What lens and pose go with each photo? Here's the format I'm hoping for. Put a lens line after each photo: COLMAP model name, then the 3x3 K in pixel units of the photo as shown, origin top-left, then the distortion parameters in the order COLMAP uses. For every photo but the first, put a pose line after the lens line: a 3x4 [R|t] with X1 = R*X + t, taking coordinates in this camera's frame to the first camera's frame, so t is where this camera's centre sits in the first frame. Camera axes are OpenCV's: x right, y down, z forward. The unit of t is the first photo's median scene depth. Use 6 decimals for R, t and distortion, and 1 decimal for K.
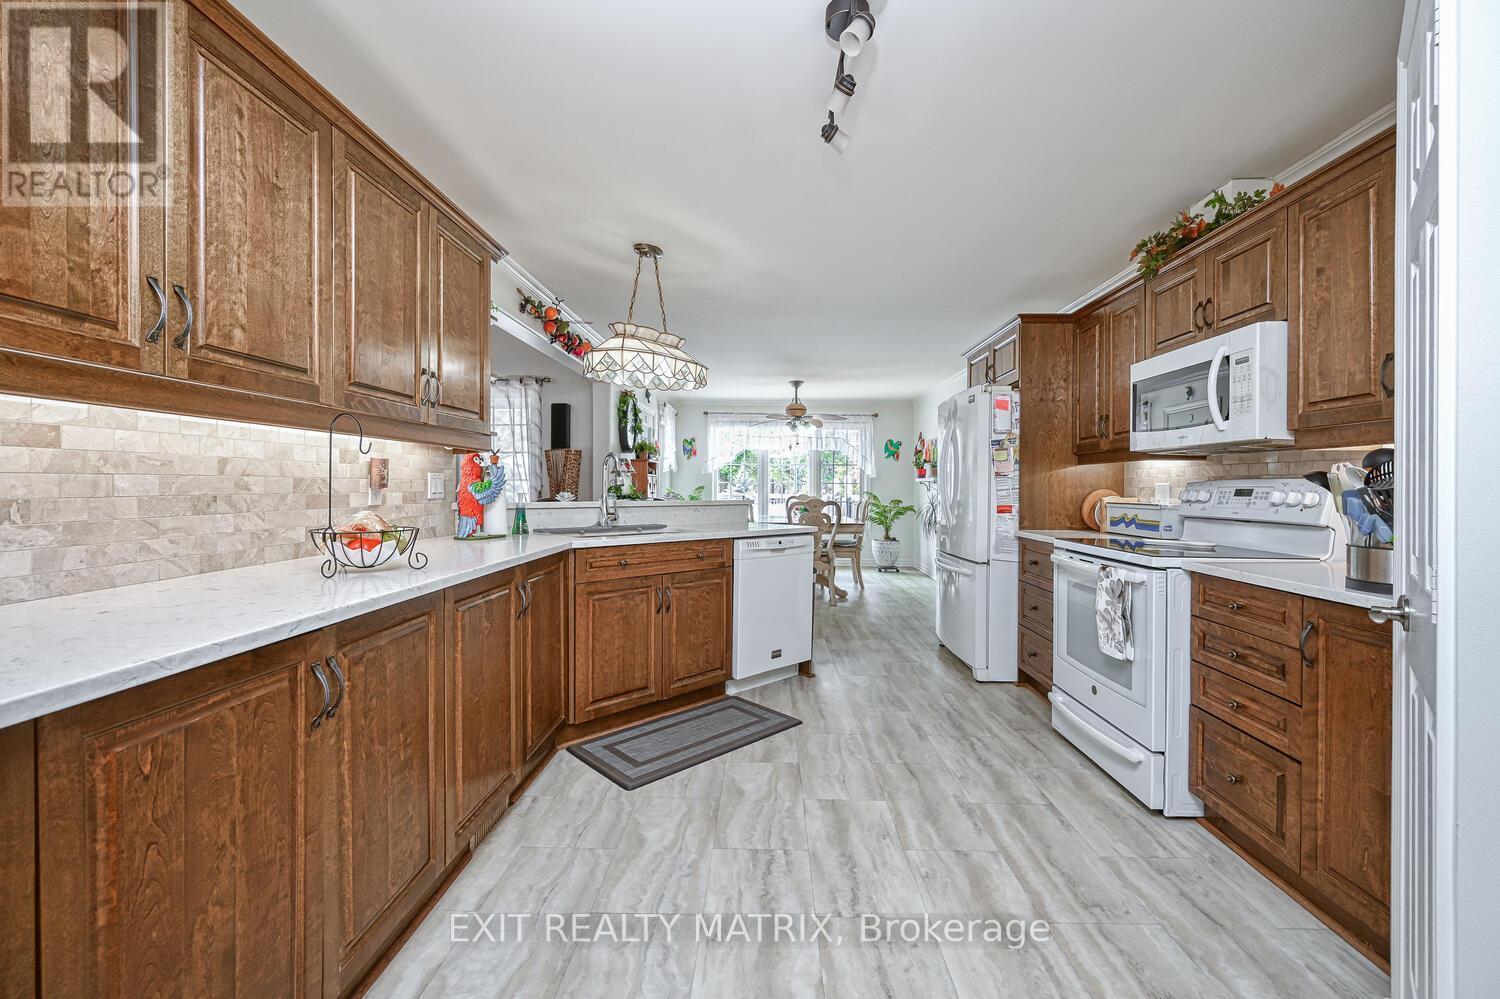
lens RADIAL K [[610.9, 0, 766.3], [0, 610.9, 491.6], [0, 0, 1]] dist [-0.001648, -0.000104]
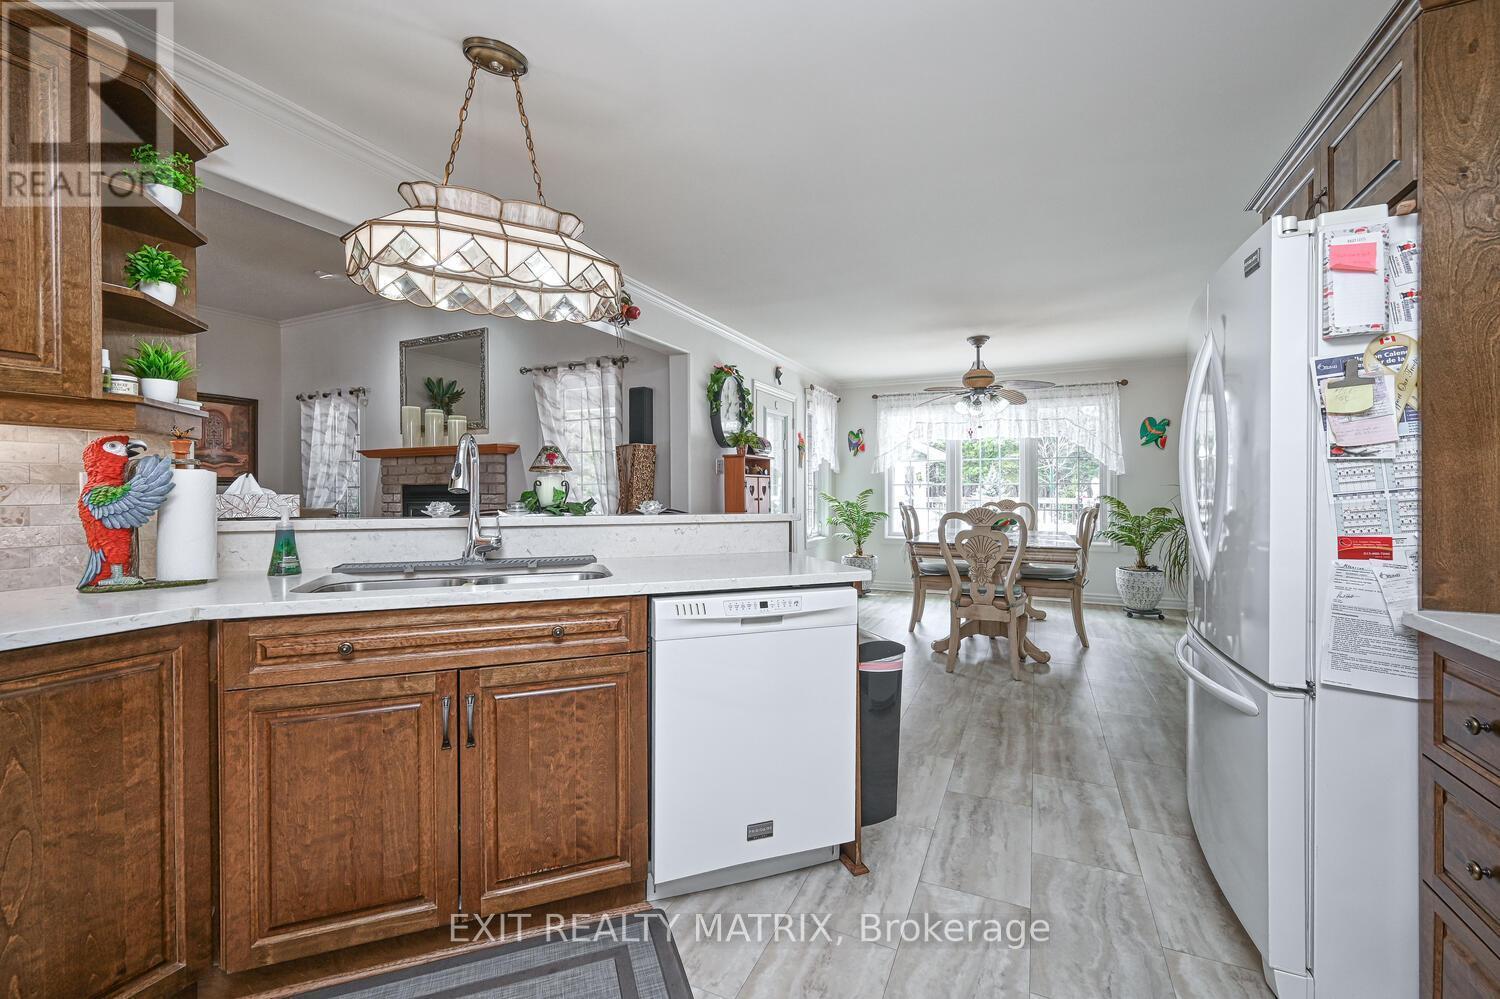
lens RADIAL K [[610.9, 0, 766.3], [0, 610.9, 491.6], [0, 0, 1]] dist [-0.001648, -0.000104]
pose [[0.914161, -0.006935, -0.405291, 0.128546], [0.004656, 0.999967, -0.006608, -0.002365], [0.405324, 0.004154, 0.914164, 0.318398]]
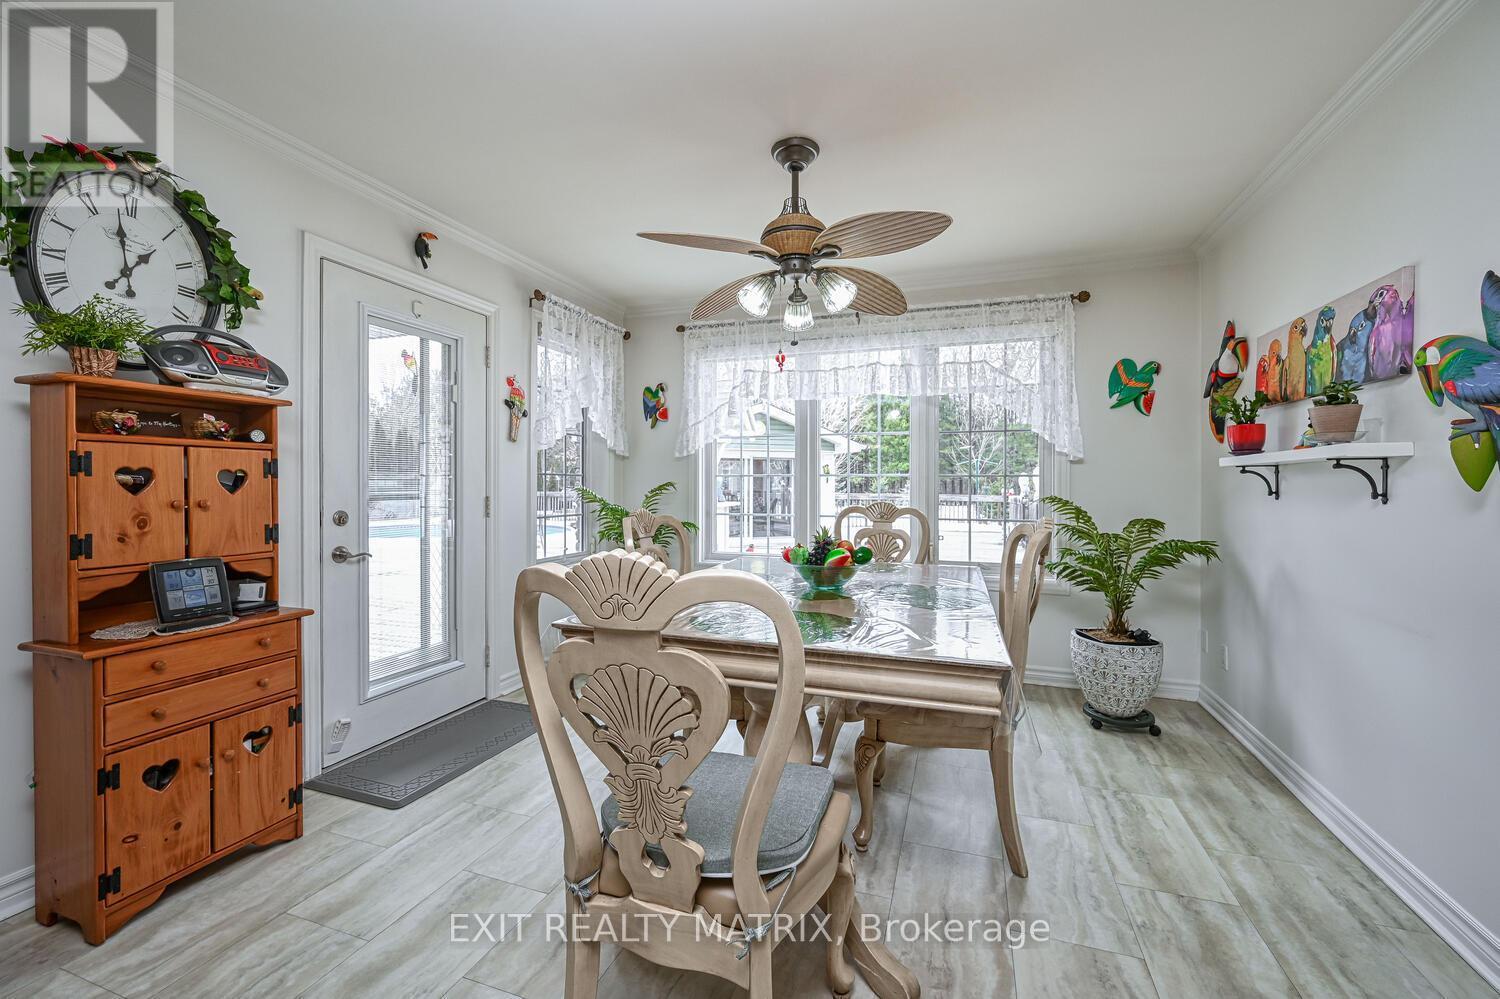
lens RADIAL K [[586.3, 0, 772.0], [0, 586.3, 488.6], [0, 0, 1]] dist [-0.002927, -0.000229]
pose [[0.948677, 0.000240, -0.316247, 0.156935], [-0.001115, 0.999996, -0.002588, -0.005258], [0.316246, 0.002807, 0.948673, 0.839741]]
